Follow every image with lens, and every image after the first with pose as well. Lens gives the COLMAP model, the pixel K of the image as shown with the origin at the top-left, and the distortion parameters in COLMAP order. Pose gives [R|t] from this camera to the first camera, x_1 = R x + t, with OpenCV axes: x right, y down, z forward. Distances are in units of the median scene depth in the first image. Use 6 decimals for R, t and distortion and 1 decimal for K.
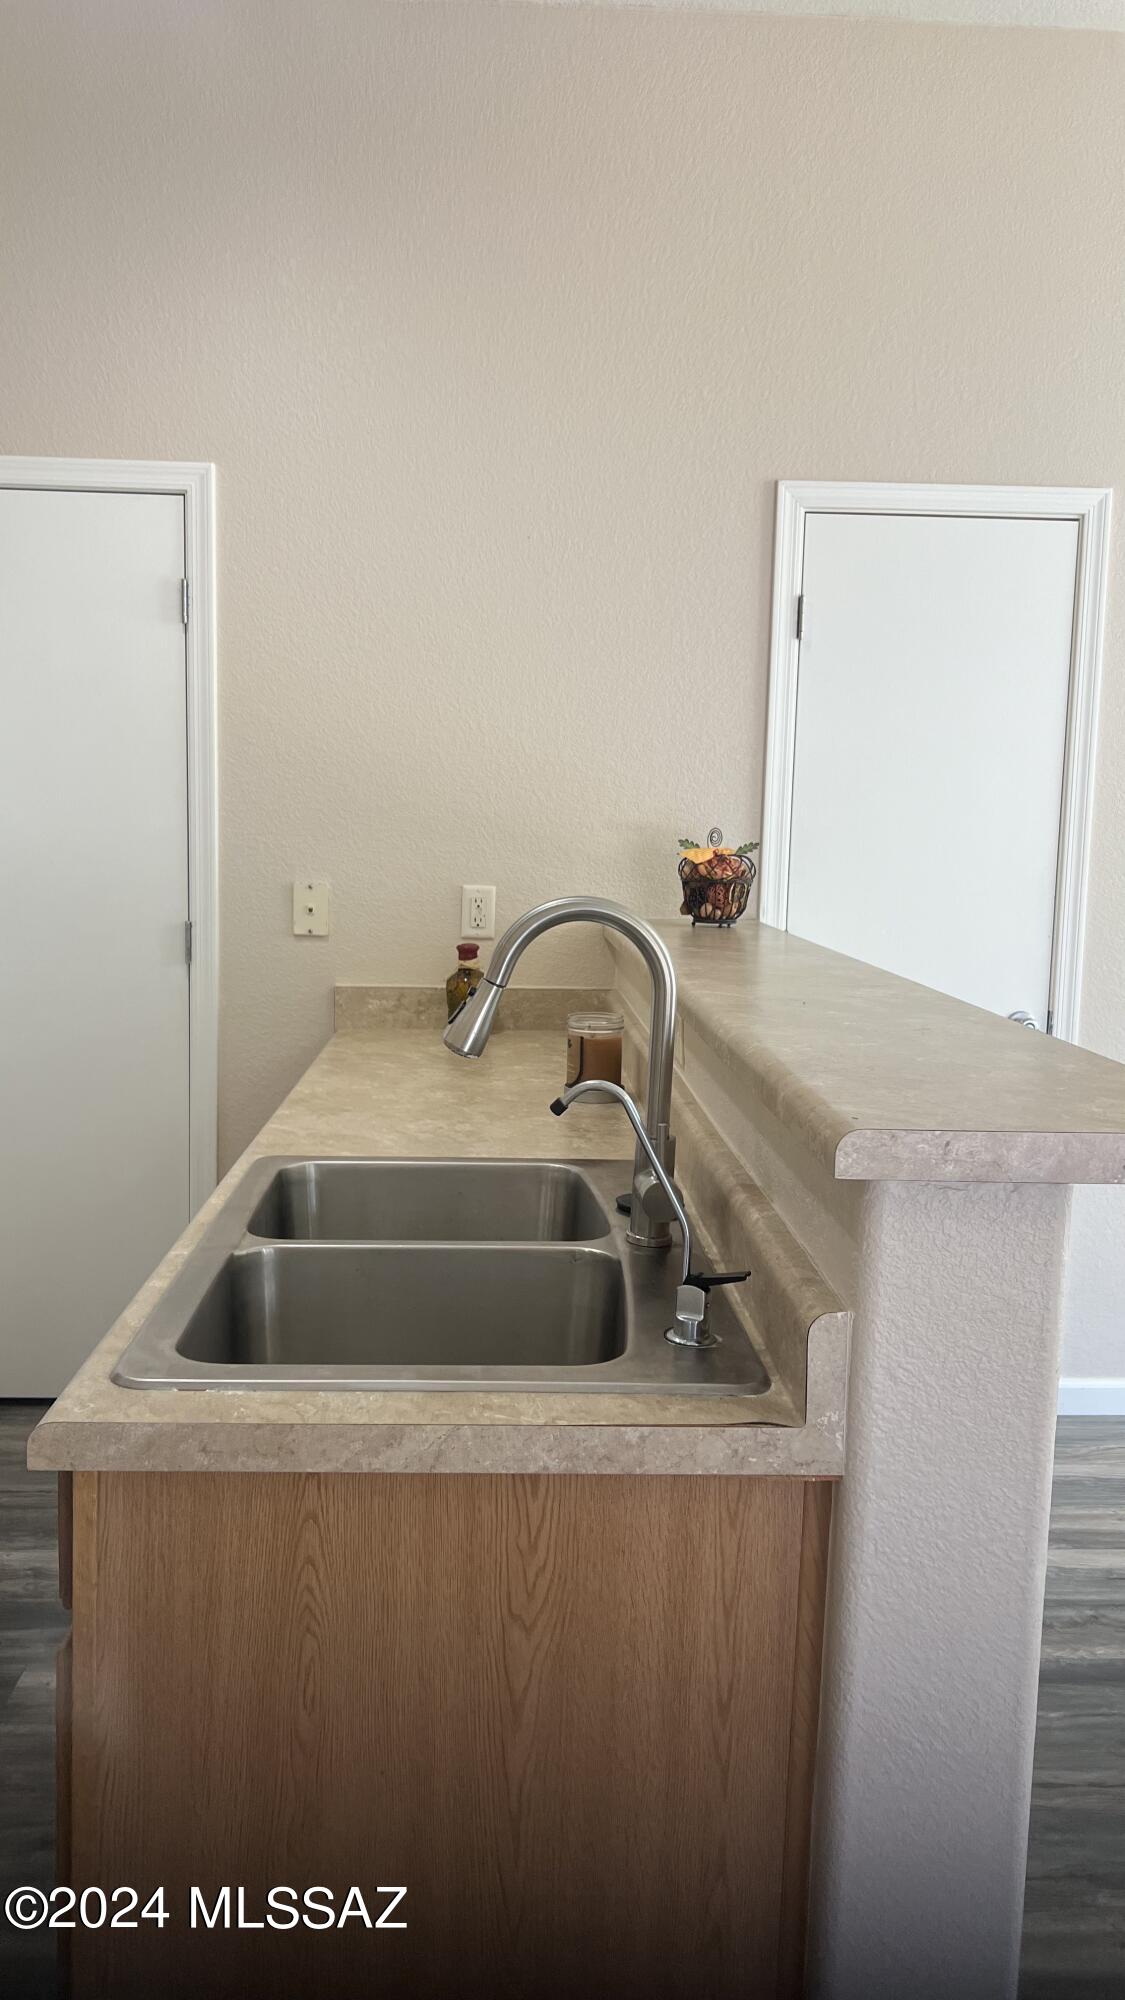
lens RADIAL K [[1496.8, 0, 561.1], [0, 1496.8, 1004.1], [0, 0, 1]] dist [0.073624, -0.080076]
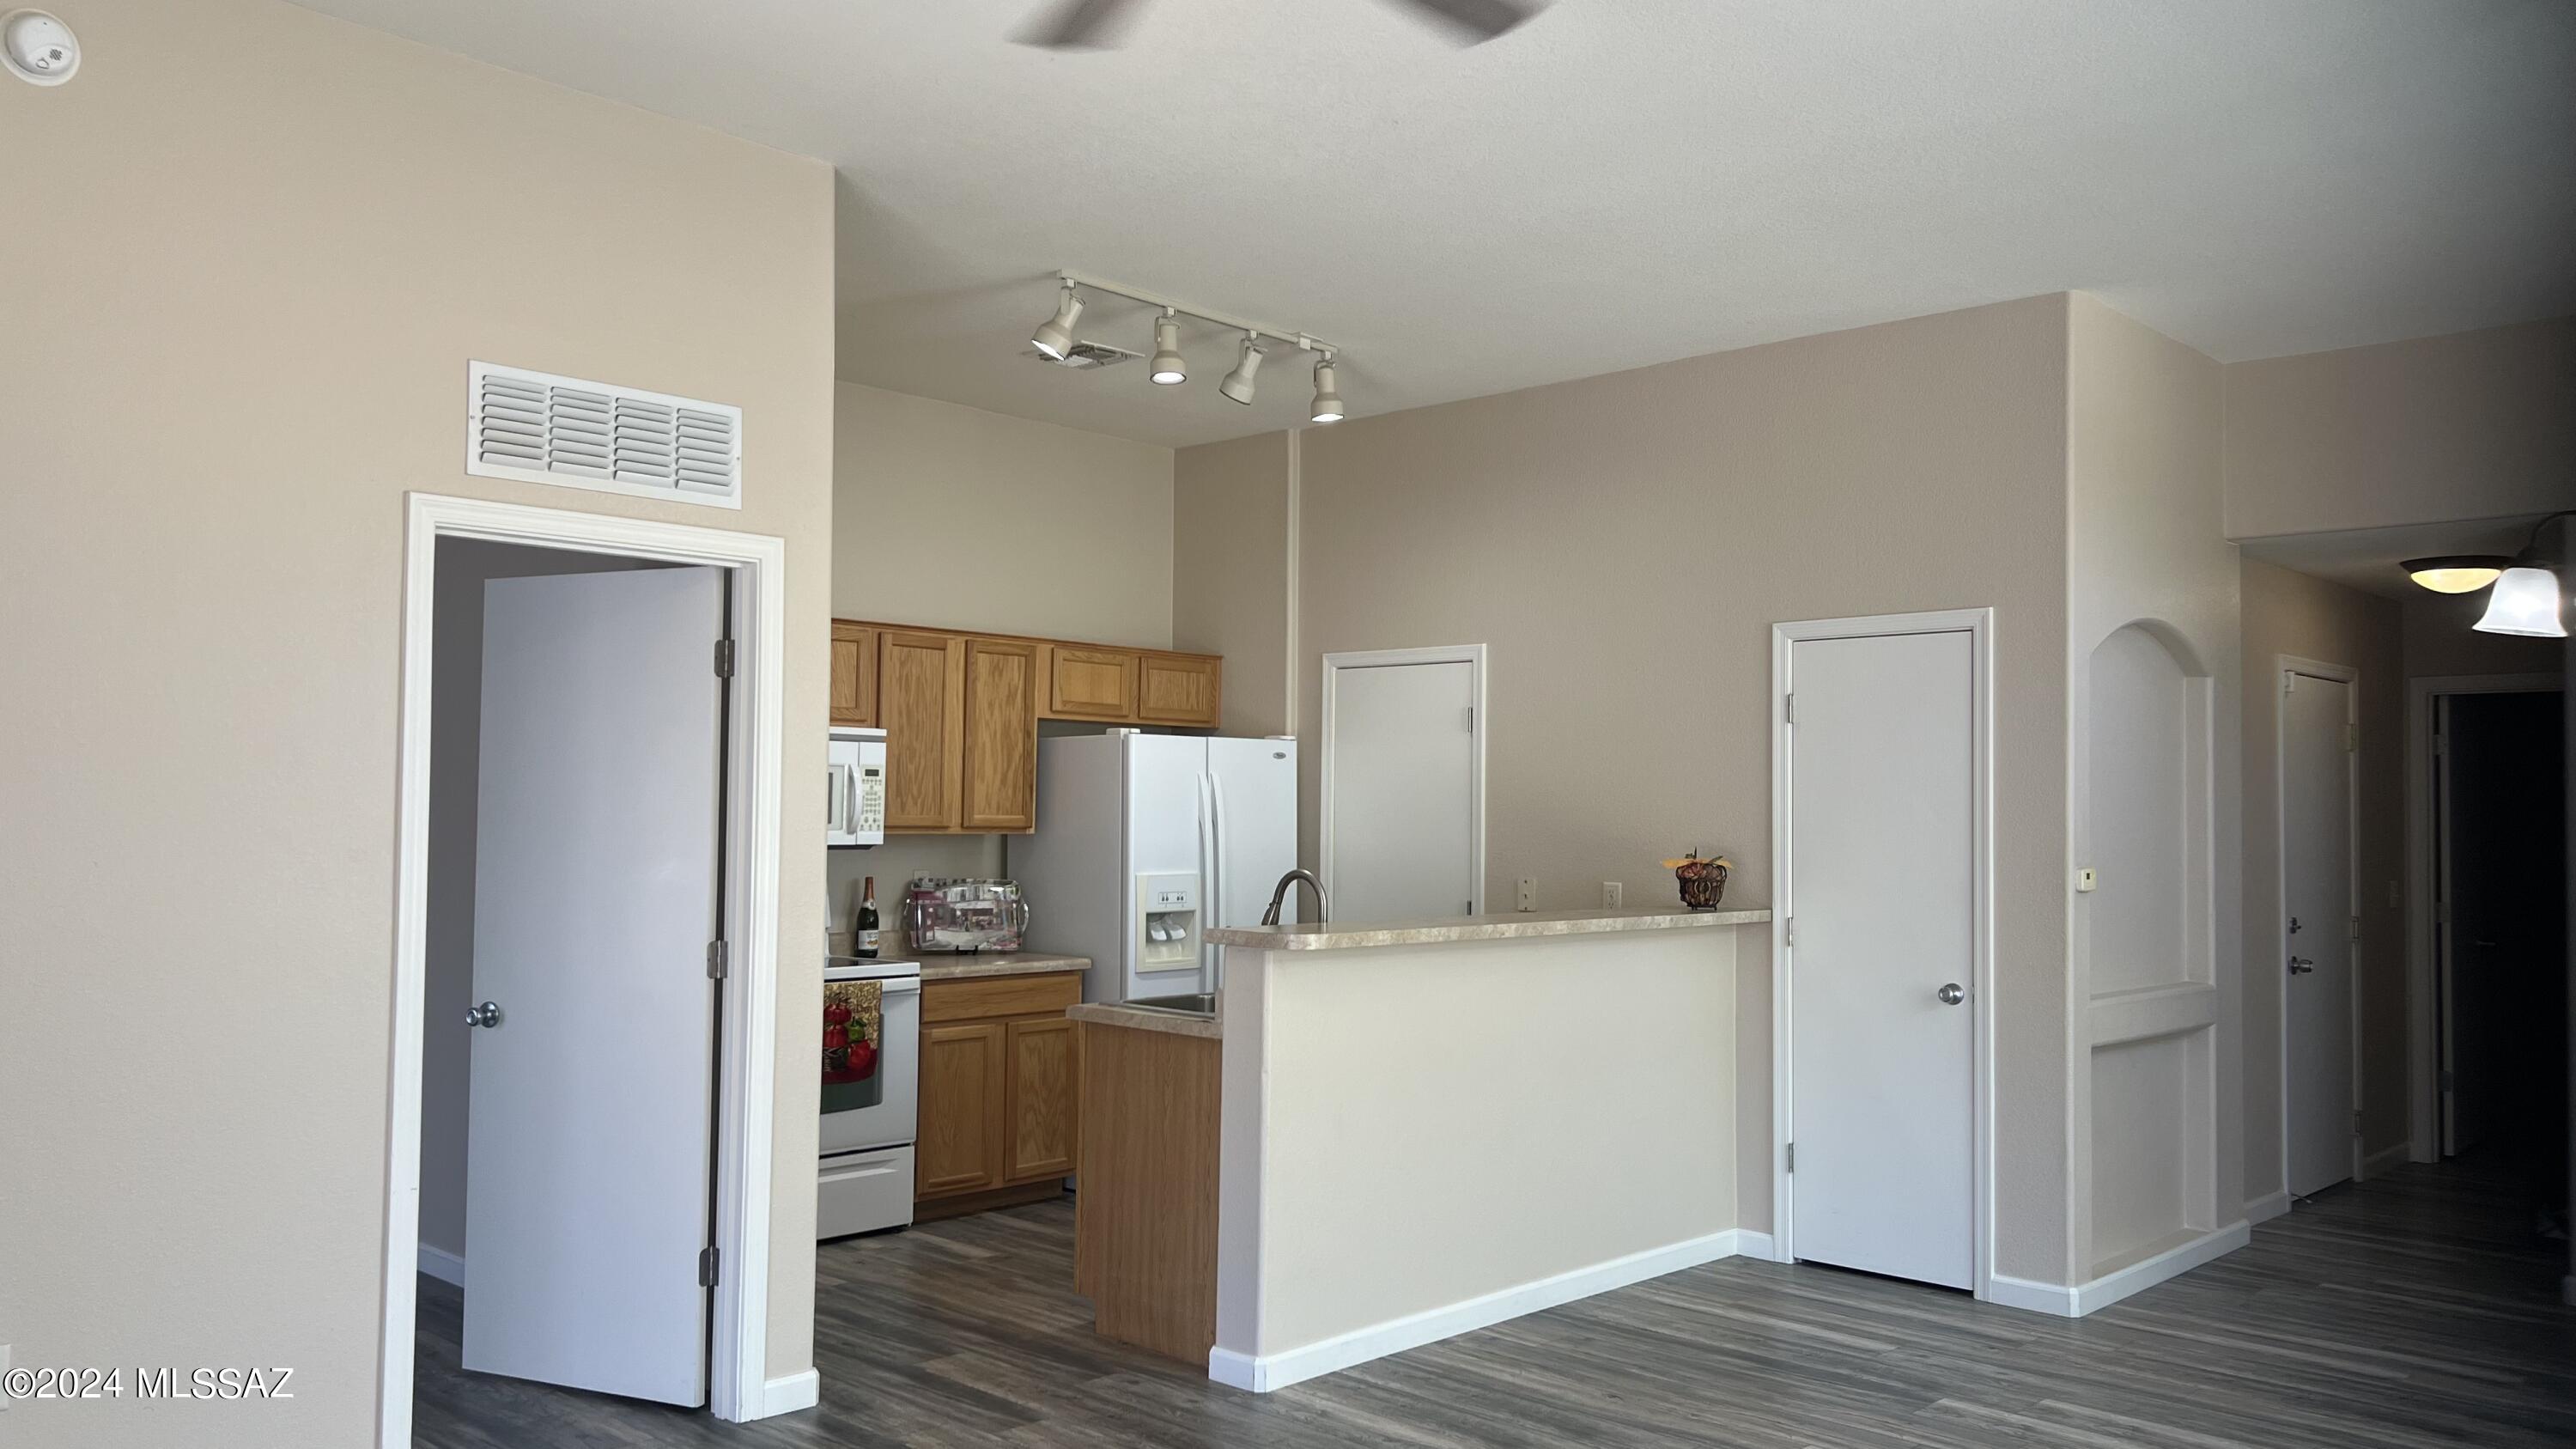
lens RADIAL K [[1939.4, 0, 1310.4], [0, 1939.4, 729.7], [0, 0, 1]] dist [0.084661, -0.086386]
pose [[0.699061, -0.043868, -0.713715, 3.286070], [-0.084023, 0.986162, -0.142912, 0.228402], [0.710108, 0.159873, 0.685702, -1.829426]]
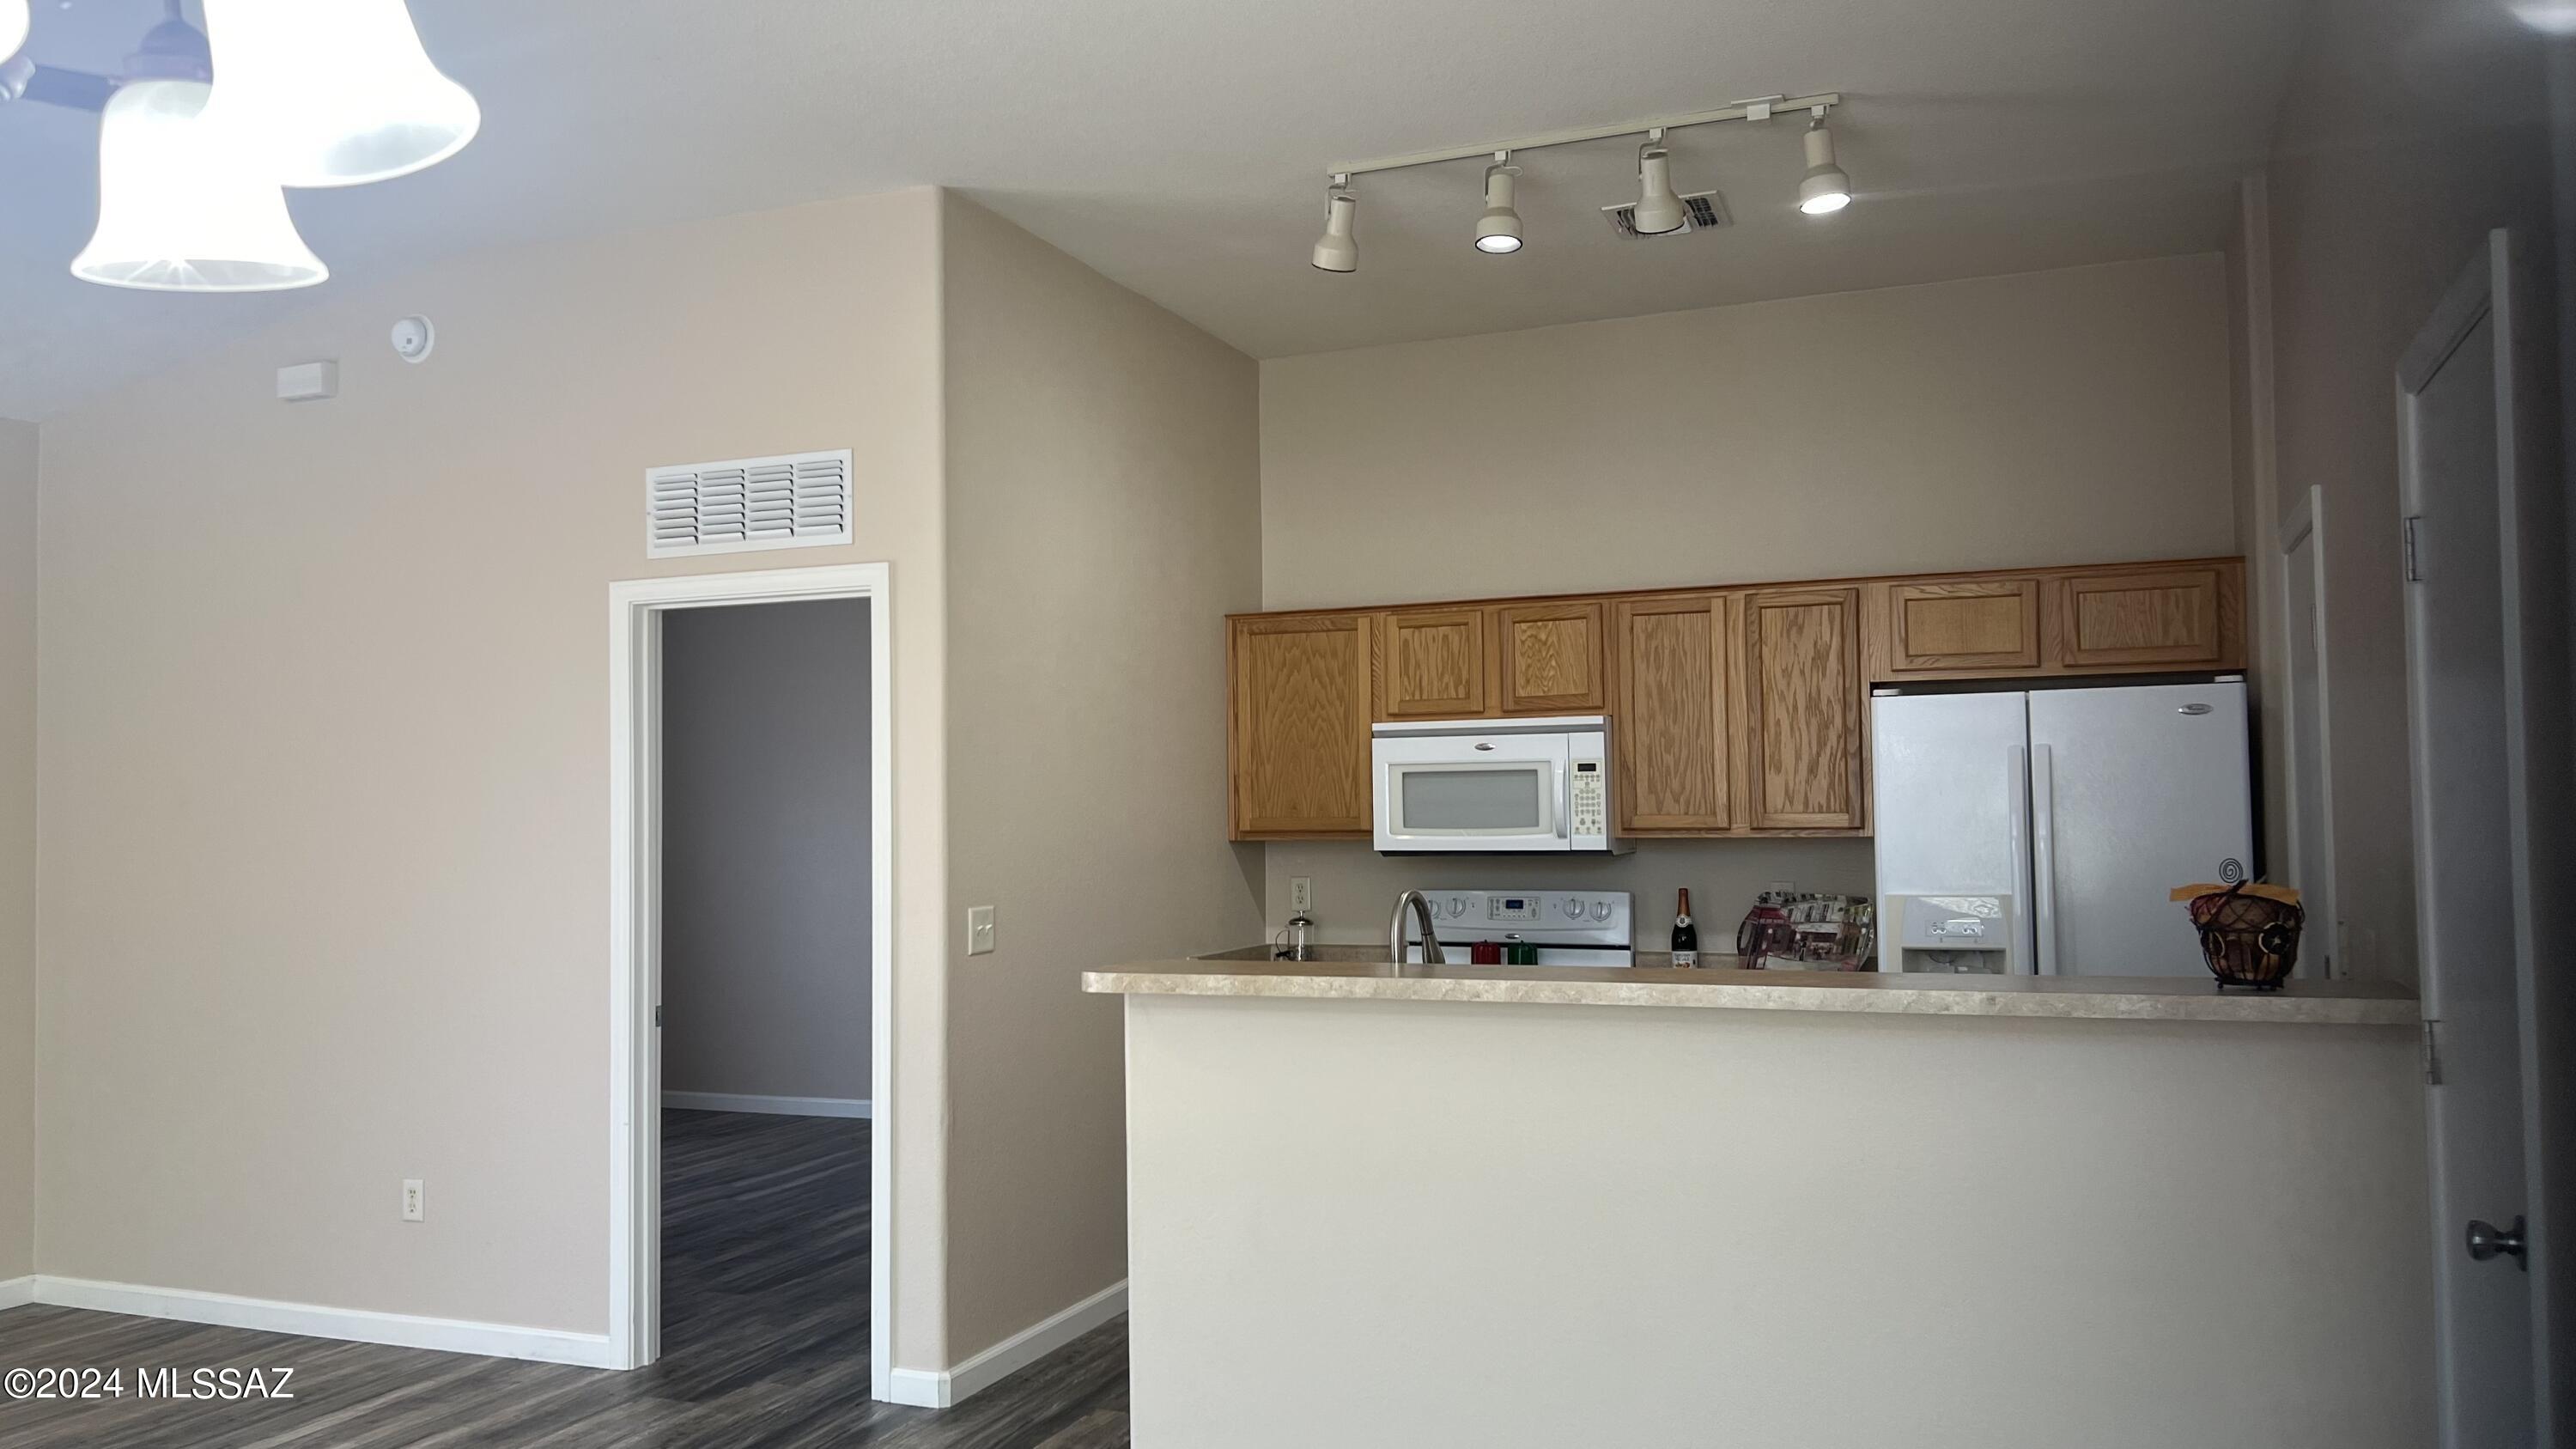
lens RADIAL K [[1928.2, 0, 1262.2], [0, 1928.2, 739.5], [0, 0, 1]] dist [0.073624, -0.080076]
pose [[-0.427222, -0.050136, -0.902756, 3.086120], [-0.105382, 0.994417, -0.005355, -0.301717], [0.897985, 0.092846, -0.430120, 2.468373]]
